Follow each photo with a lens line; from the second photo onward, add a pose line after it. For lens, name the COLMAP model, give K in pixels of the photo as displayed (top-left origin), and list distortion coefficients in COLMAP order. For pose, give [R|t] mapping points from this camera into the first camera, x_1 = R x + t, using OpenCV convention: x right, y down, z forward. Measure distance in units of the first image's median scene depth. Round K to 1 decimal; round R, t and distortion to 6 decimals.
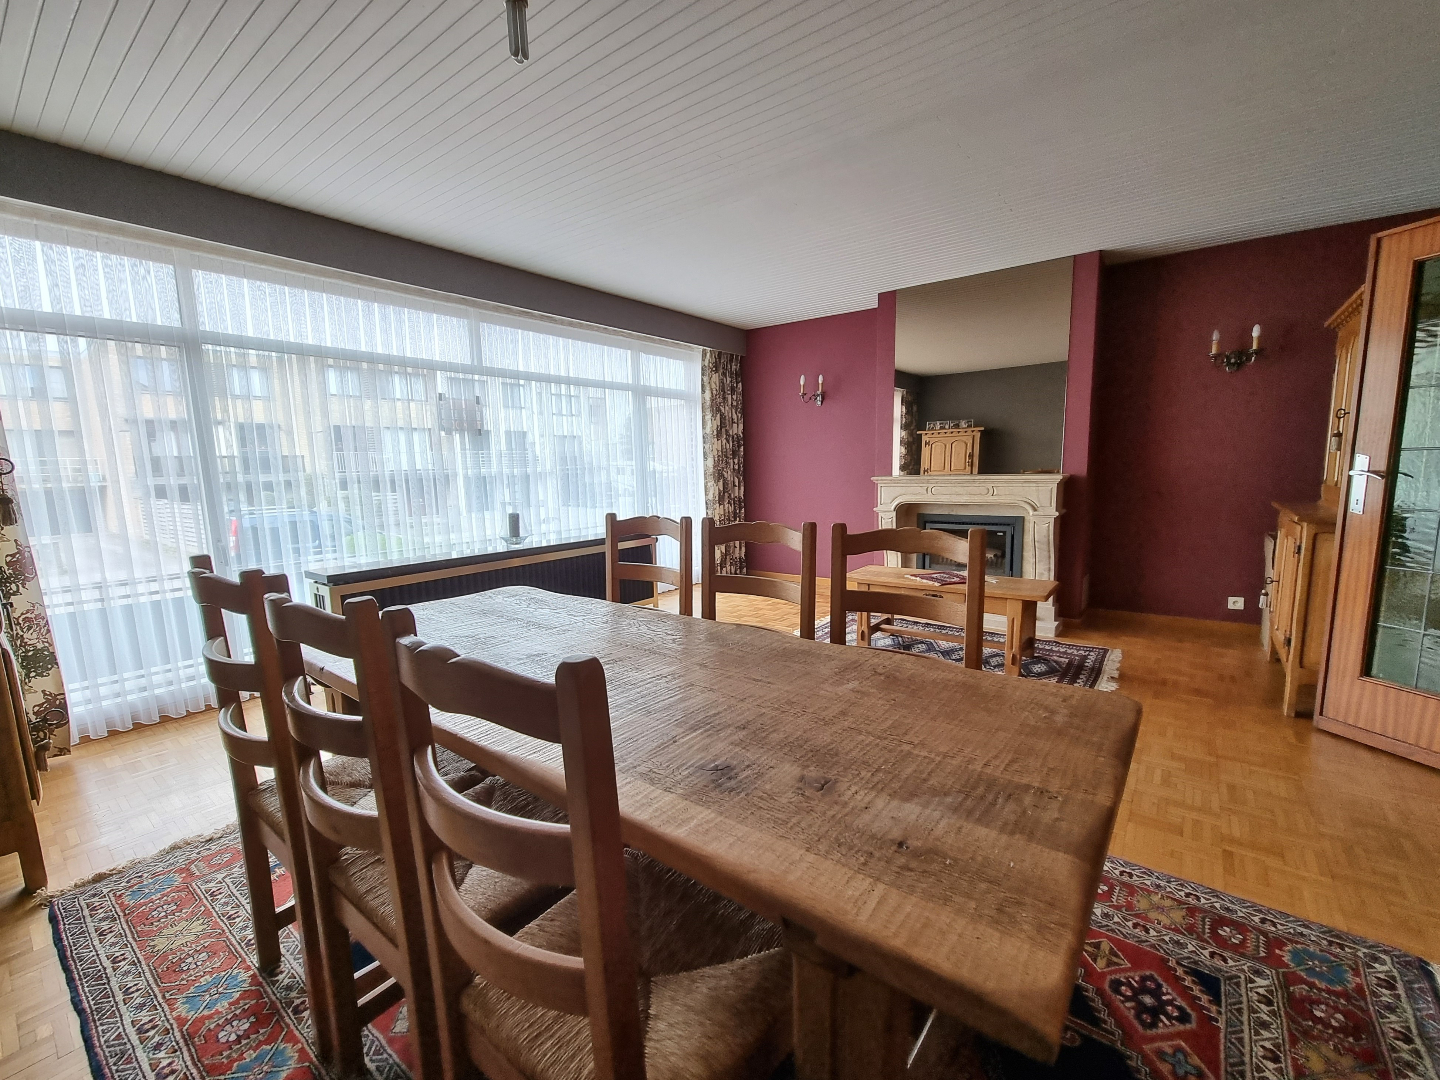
lens RADIAL K [[606.4, 0, 729.0], [0, 606.4, 553.3], [0, 0, 1]] dist [-0.001349, 0.000071]
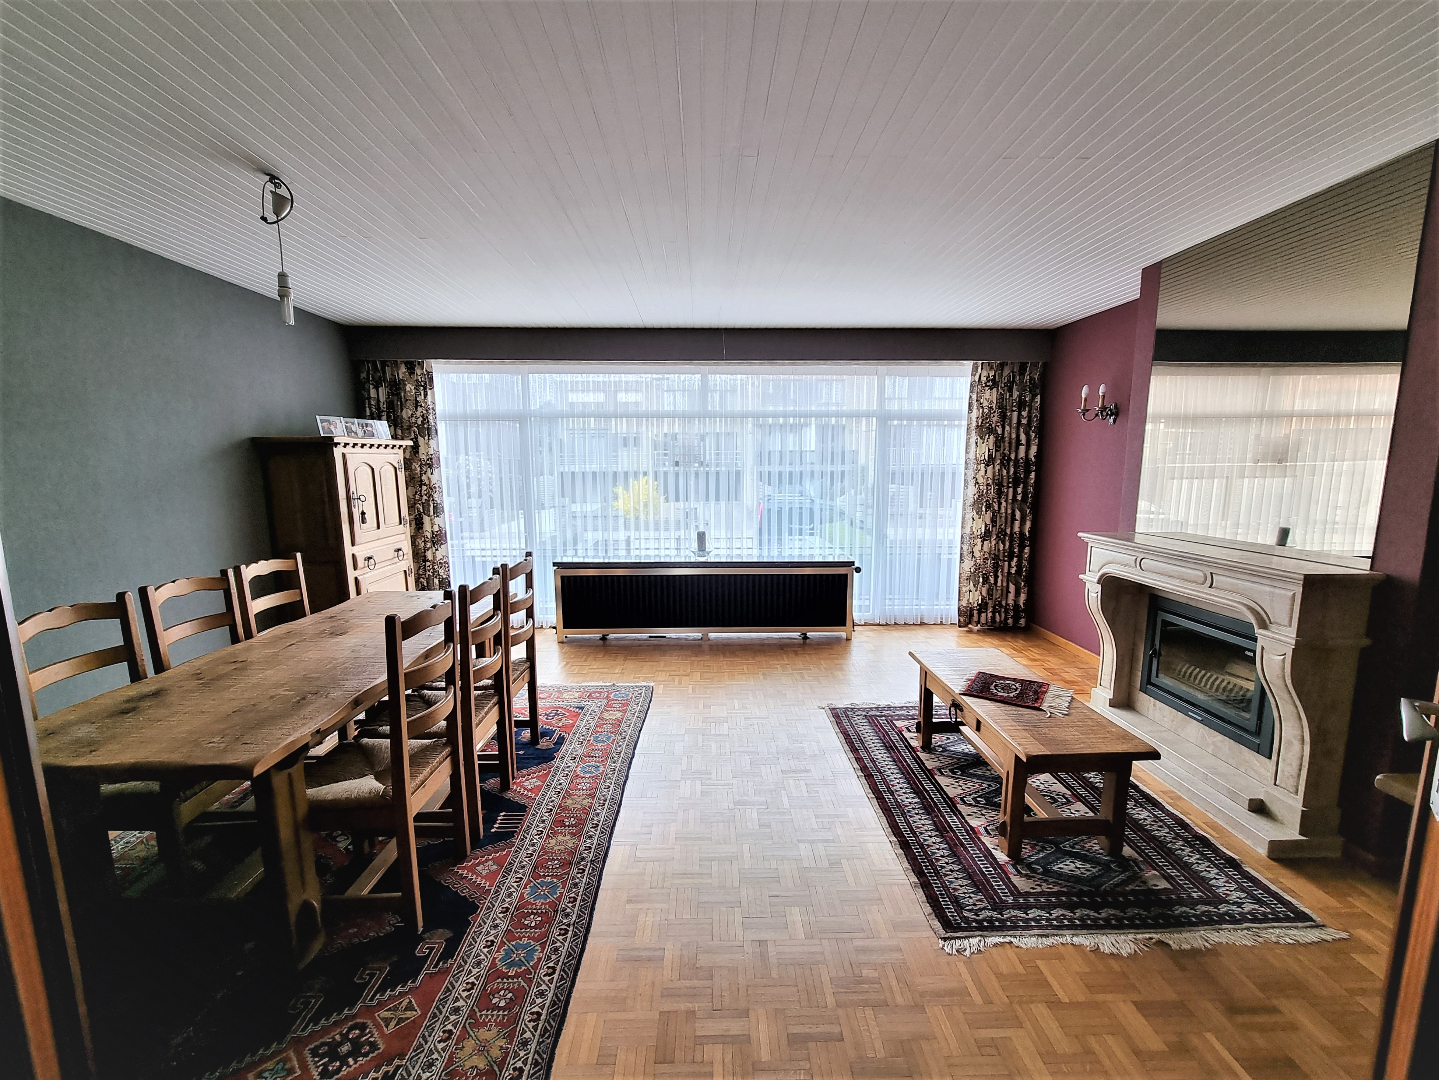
lens RADIAL K [[606.0, 0, 728.5], [0, 606.0, 553.3], [0, 0, 1]] dist [-0.001349, 0.000071]
pose [[0.631939, 0.138500, -0.762542, 0.432143], [-0.127584, 0.989070, 0.073912, -0.082578], [0.764445, 0.050580, 0.642702, 0.176974]]
